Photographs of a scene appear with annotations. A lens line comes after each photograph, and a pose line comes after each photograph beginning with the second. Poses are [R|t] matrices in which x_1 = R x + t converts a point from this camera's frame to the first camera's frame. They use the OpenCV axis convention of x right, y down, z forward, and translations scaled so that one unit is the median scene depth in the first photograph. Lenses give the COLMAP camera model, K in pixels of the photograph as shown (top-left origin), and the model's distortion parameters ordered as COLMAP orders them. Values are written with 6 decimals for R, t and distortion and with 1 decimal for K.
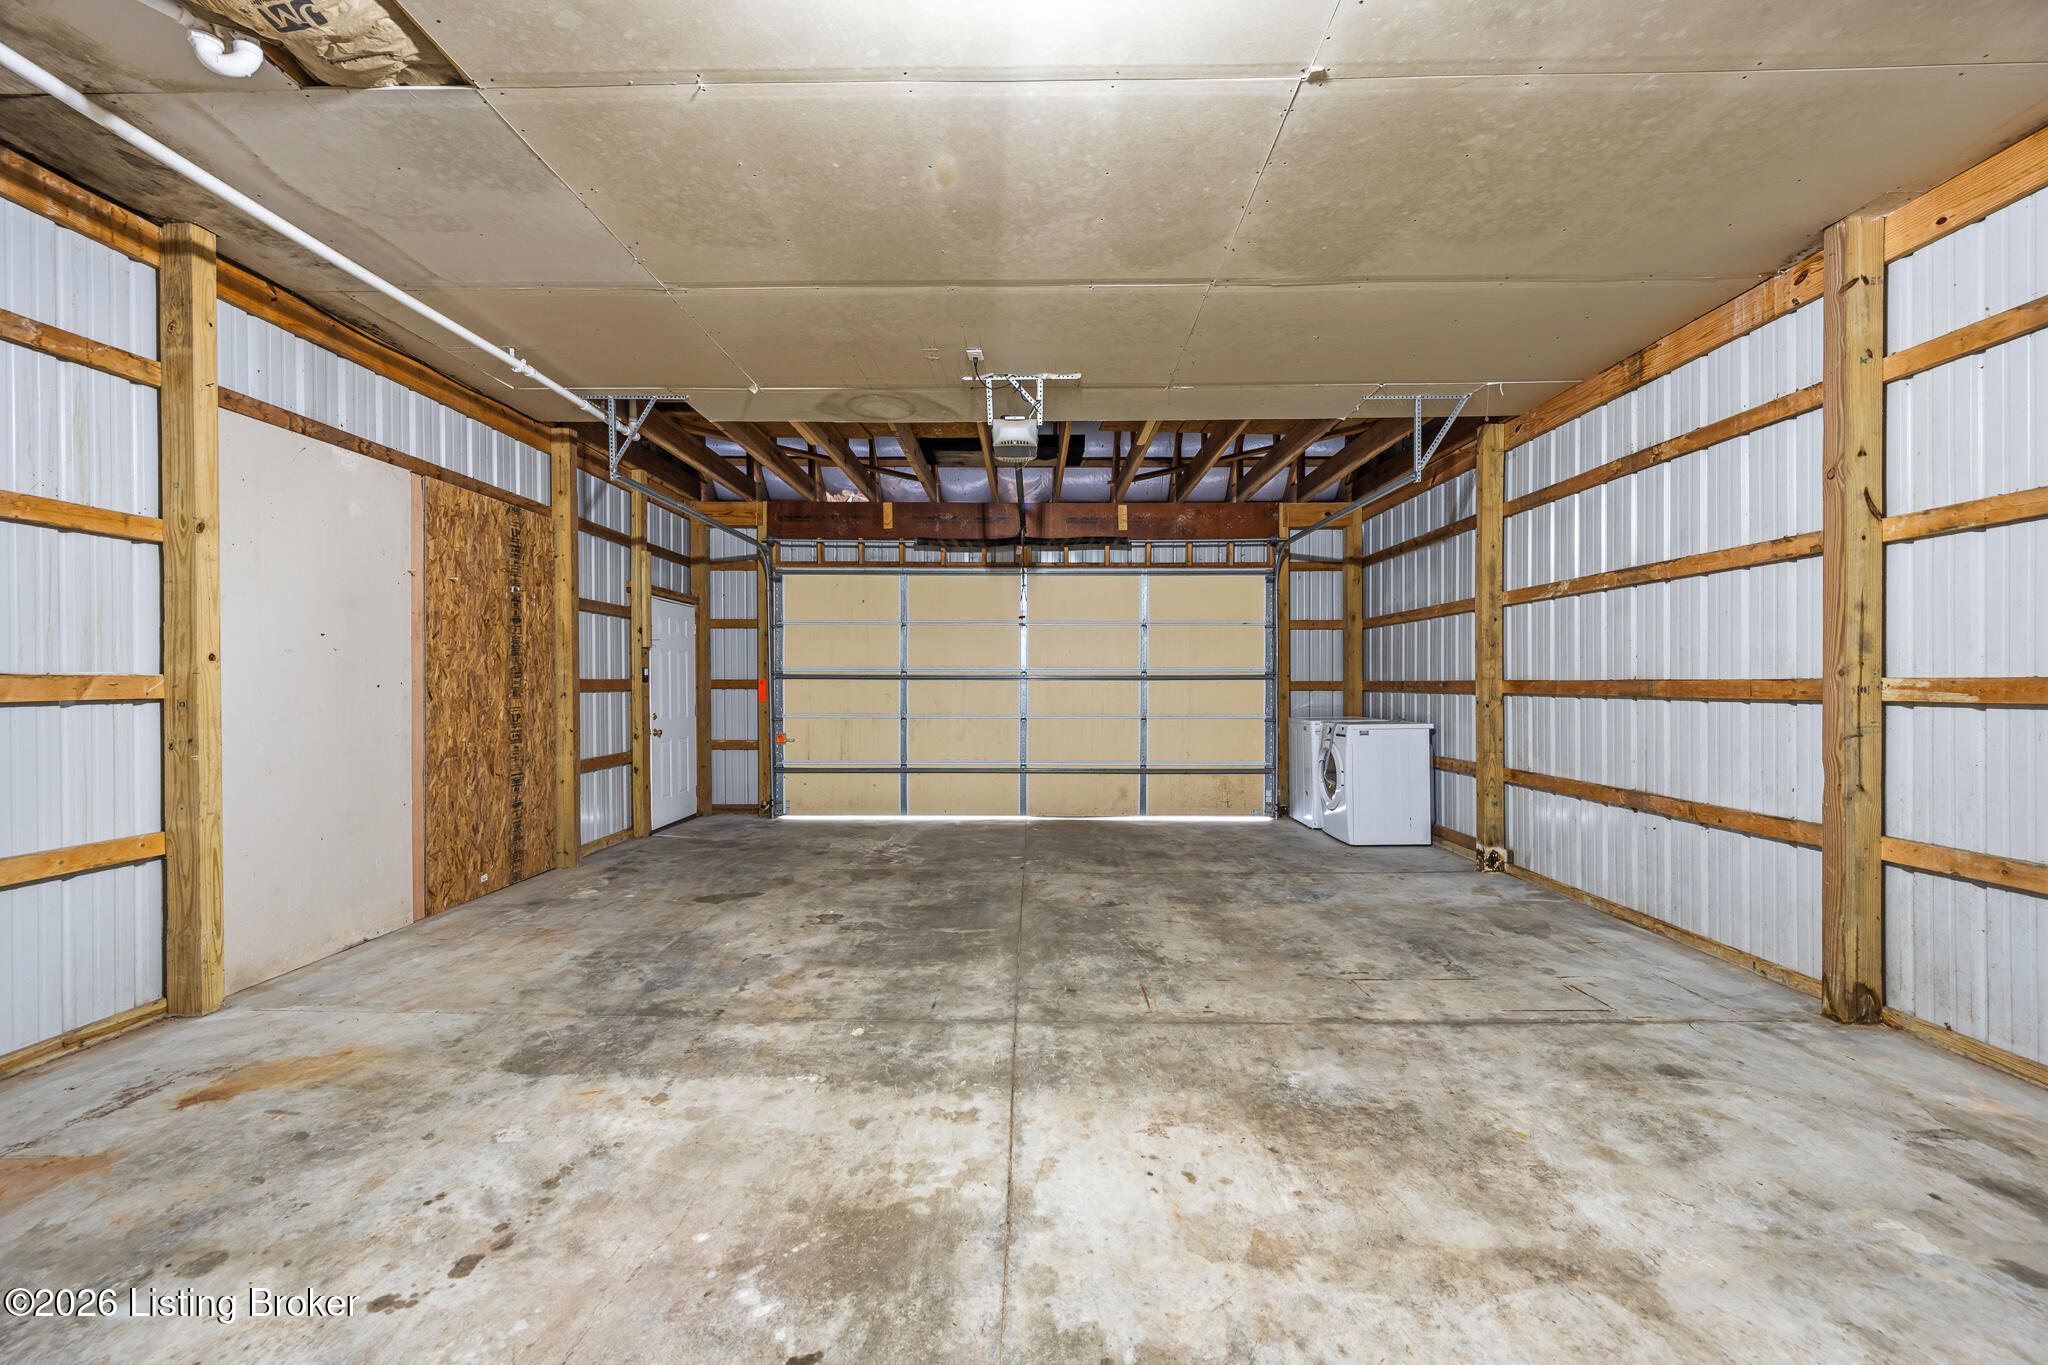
lens RADIAL K [[815.3, 0, 1035.5], [0, 815.3, 689.6], [0, 0, 1]] dist [-0.000749, -0.000077]
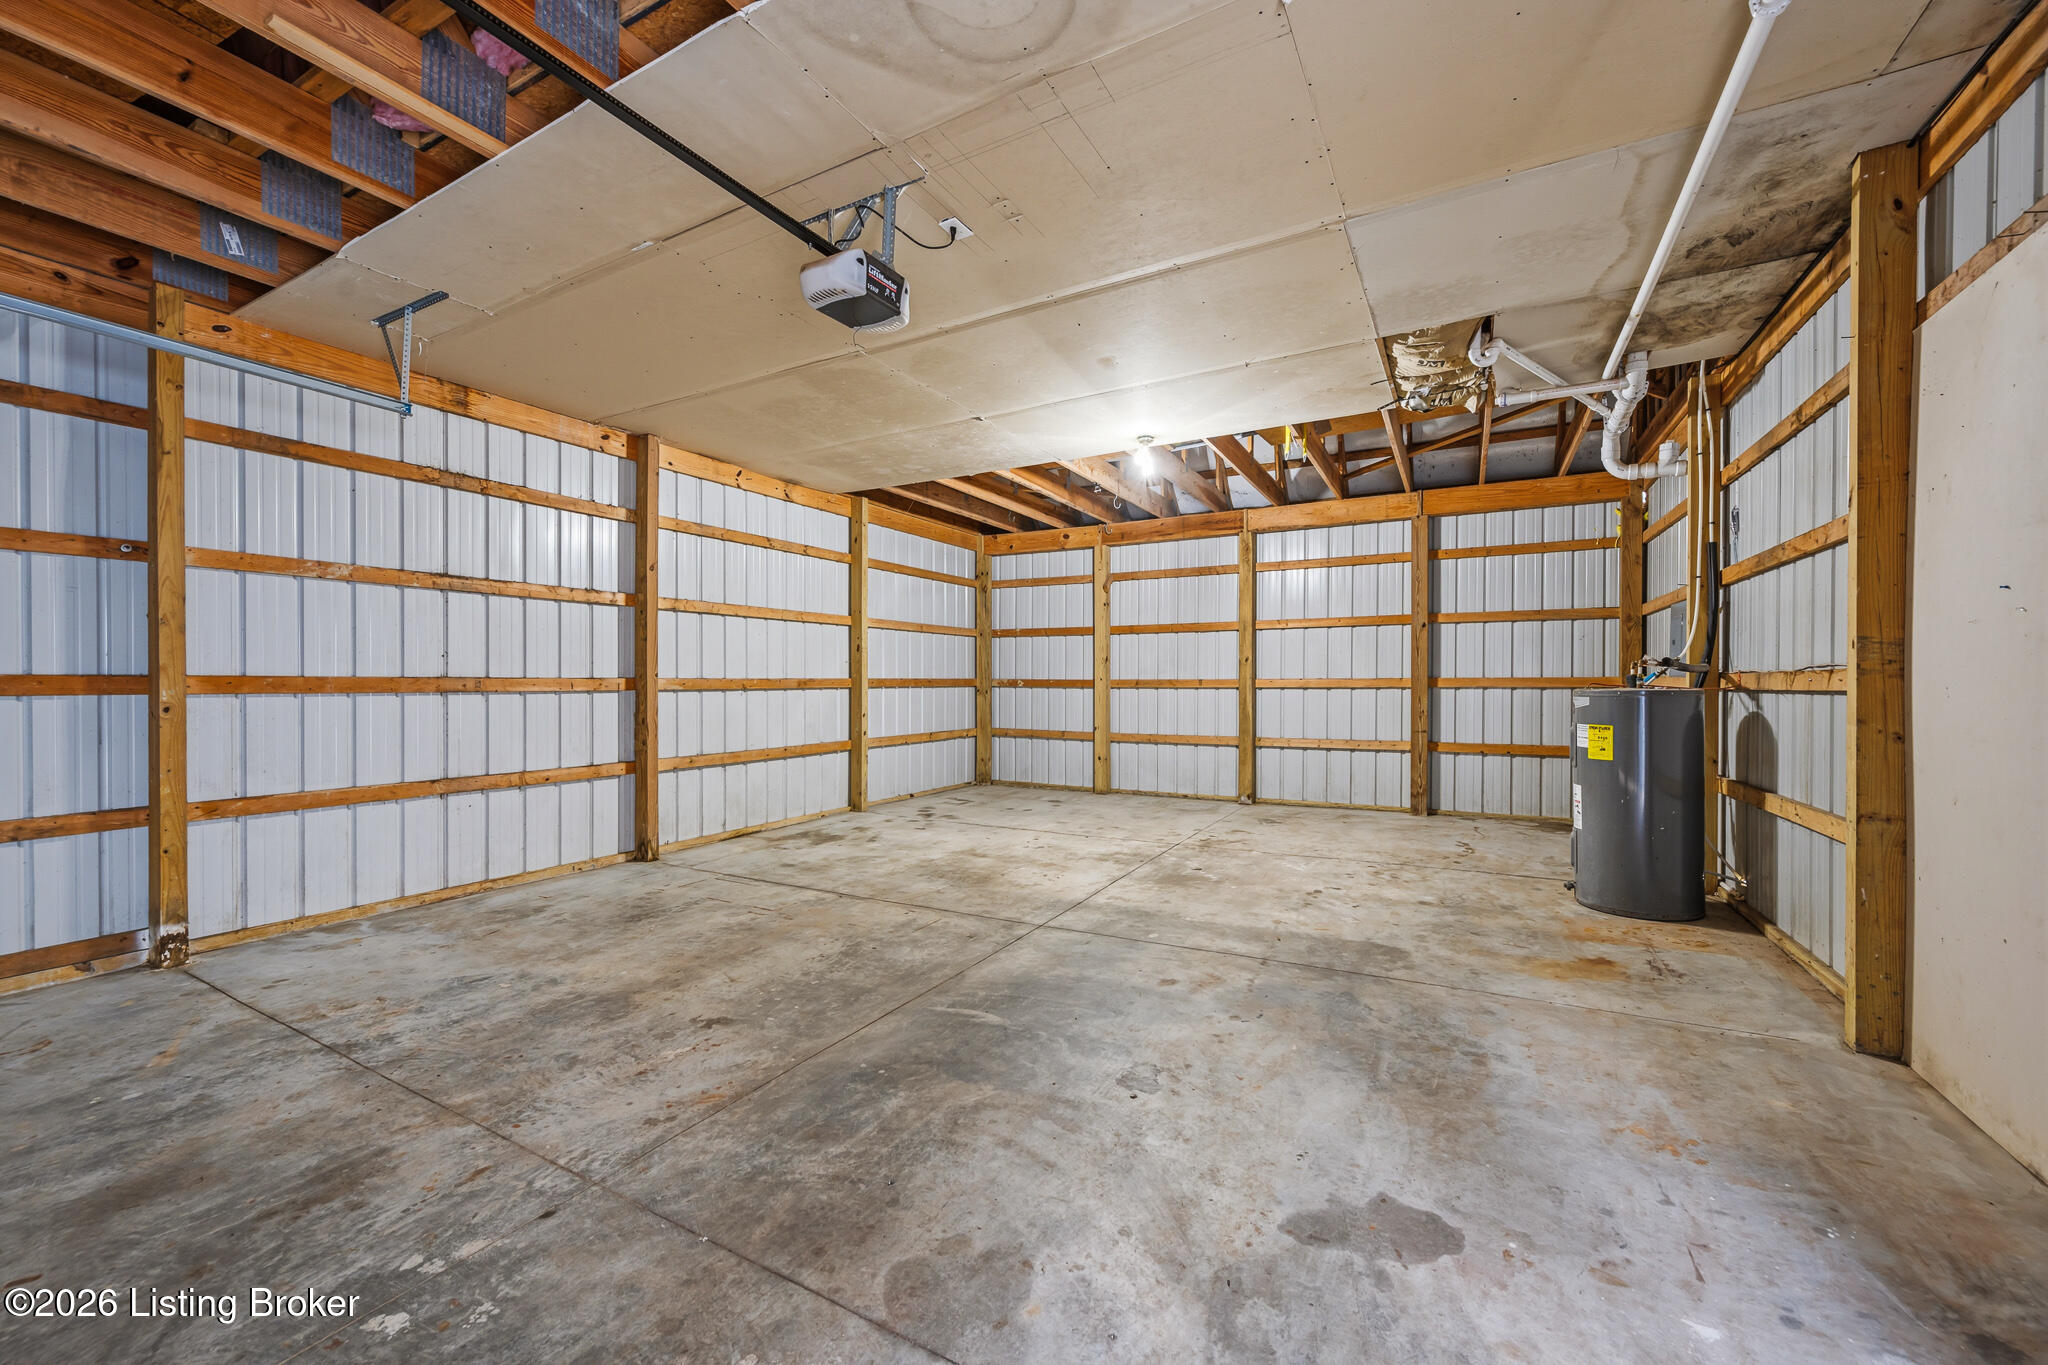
lens RADIAL K [[815.3, 0, 1028.6], [0, 815.3, 682.0], [0, 0, 1]] dist [-0.000749, -0.000077]
pose [[-0.881512, 0.003449, 0.472149, -0.645927], [0.007030, 0.999958, 0.005820, -0.008446], [-0.472109, 0.008449, -0.881499, 2.188121]]
